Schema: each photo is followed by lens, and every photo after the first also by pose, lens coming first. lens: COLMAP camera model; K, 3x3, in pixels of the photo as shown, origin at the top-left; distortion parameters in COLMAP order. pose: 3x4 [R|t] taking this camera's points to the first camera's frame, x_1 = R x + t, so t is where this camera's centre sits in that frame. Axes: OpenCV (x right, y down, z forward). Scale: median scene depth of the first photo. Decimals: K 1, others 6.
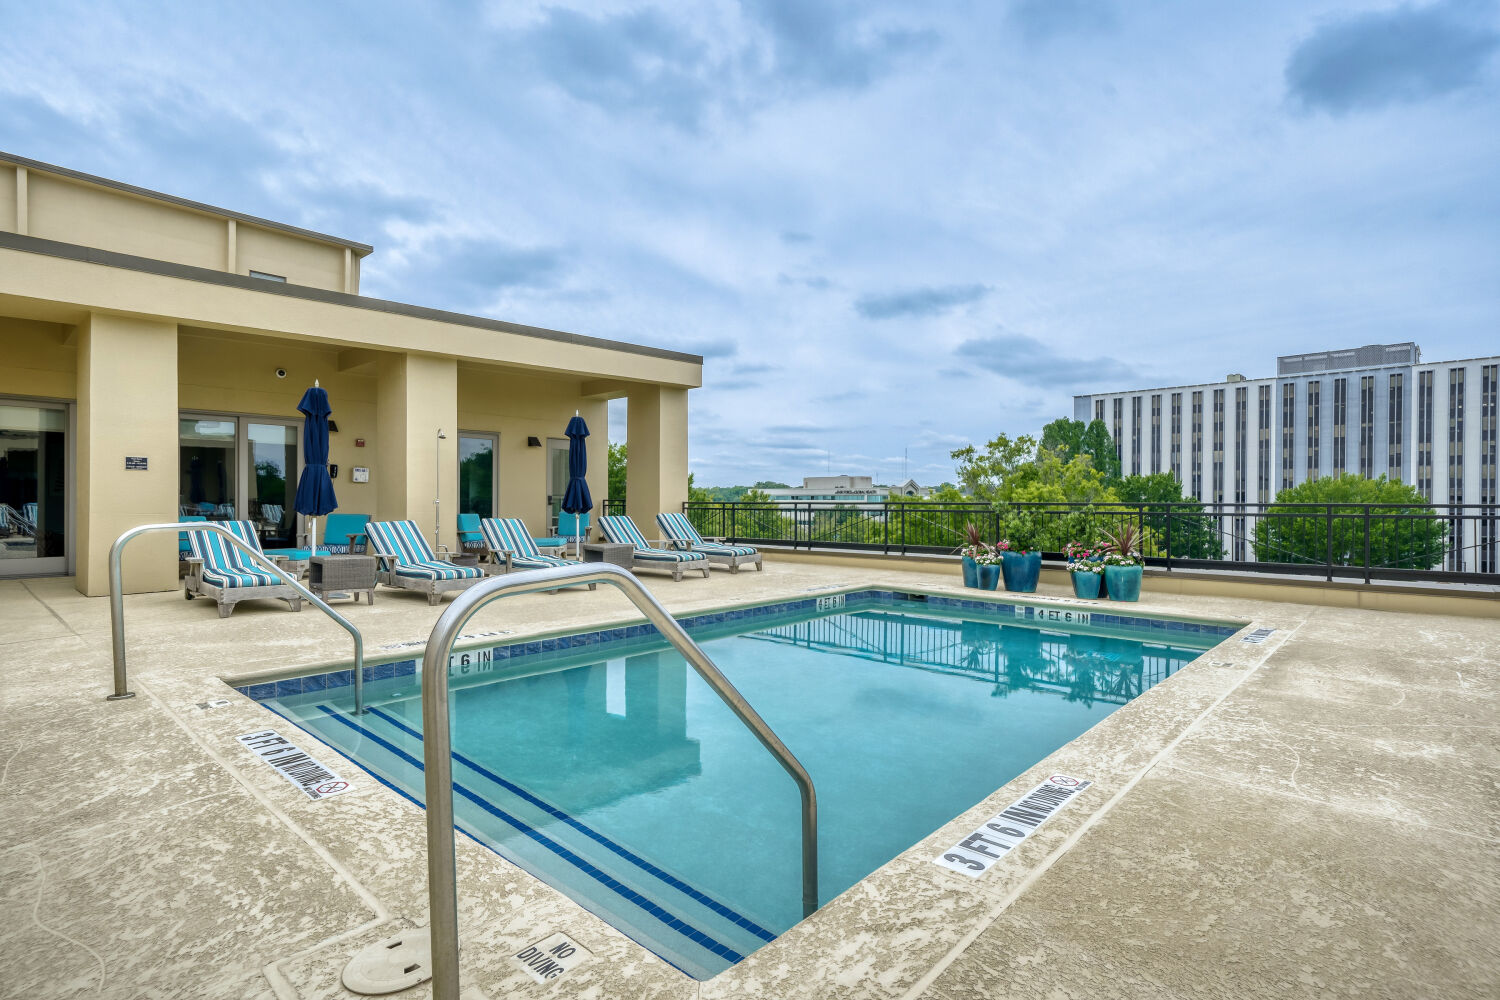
lens RADIAL K [[733.4, 0, 757.9], [0, 733.4, 508.0], [0, 0, 1]] dist [0.003278, -0.001027]
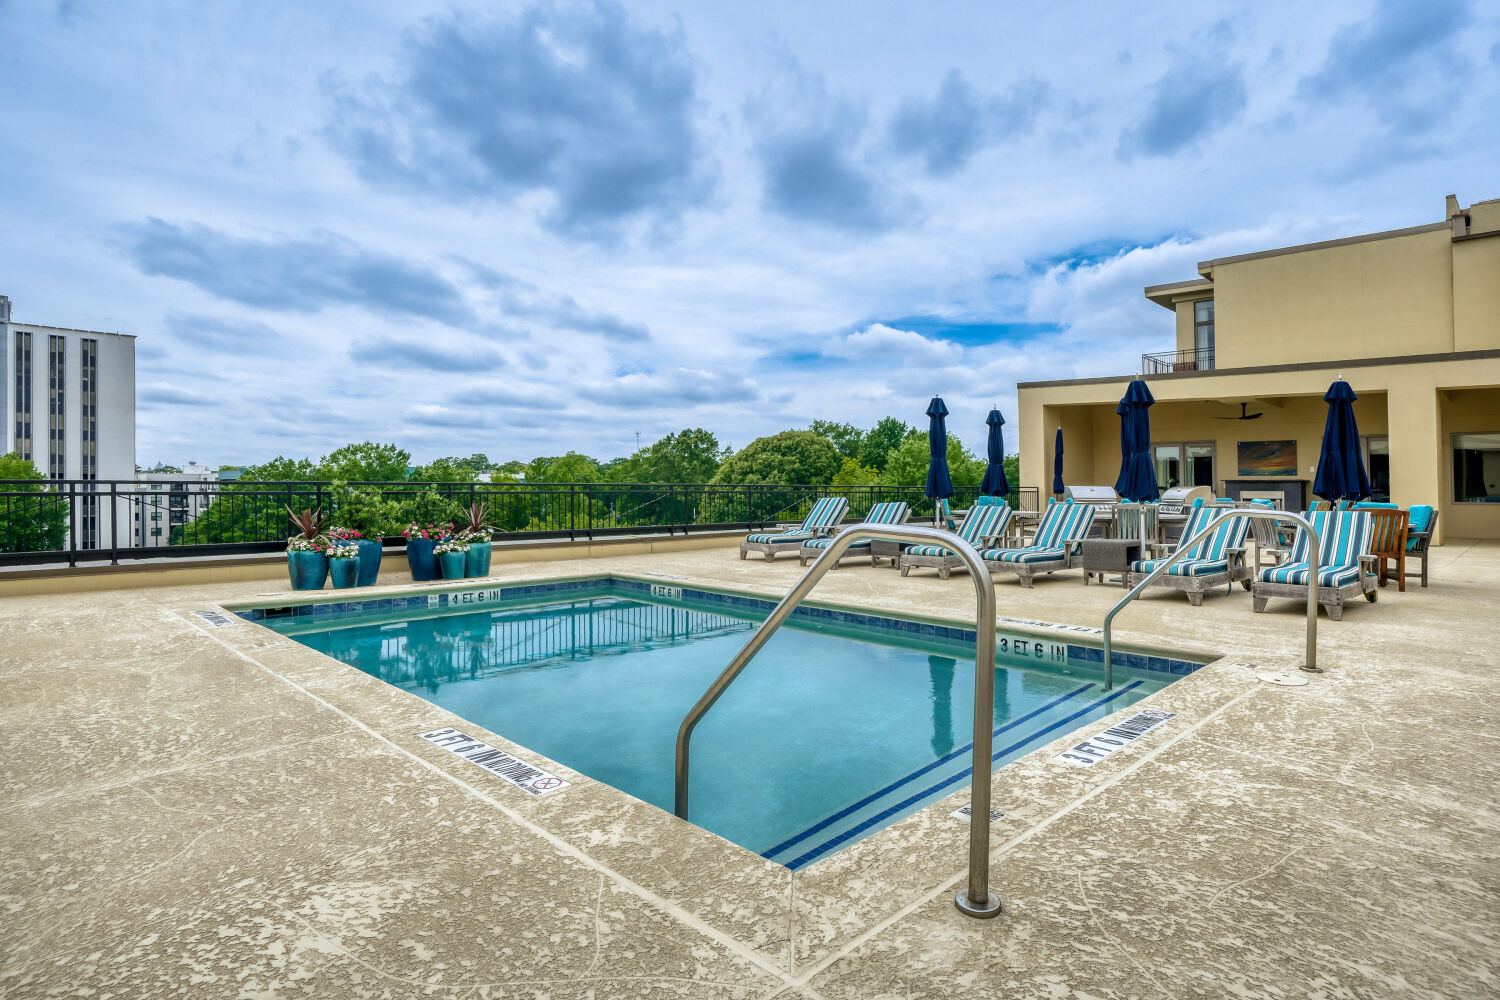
lens RADIAL K [[834.7, 0, 757.8], [0, 834.7, 490.9], [0, 0, 1]] dist [0.004881, 0.000080]
pose [[0.030087, -0.004021, 0.999539, -0.633677], [-0.004328, 0.999982, 0.004153, -0.004481], [-0.999538, -0.004451, 0.030069, 0.507503]]
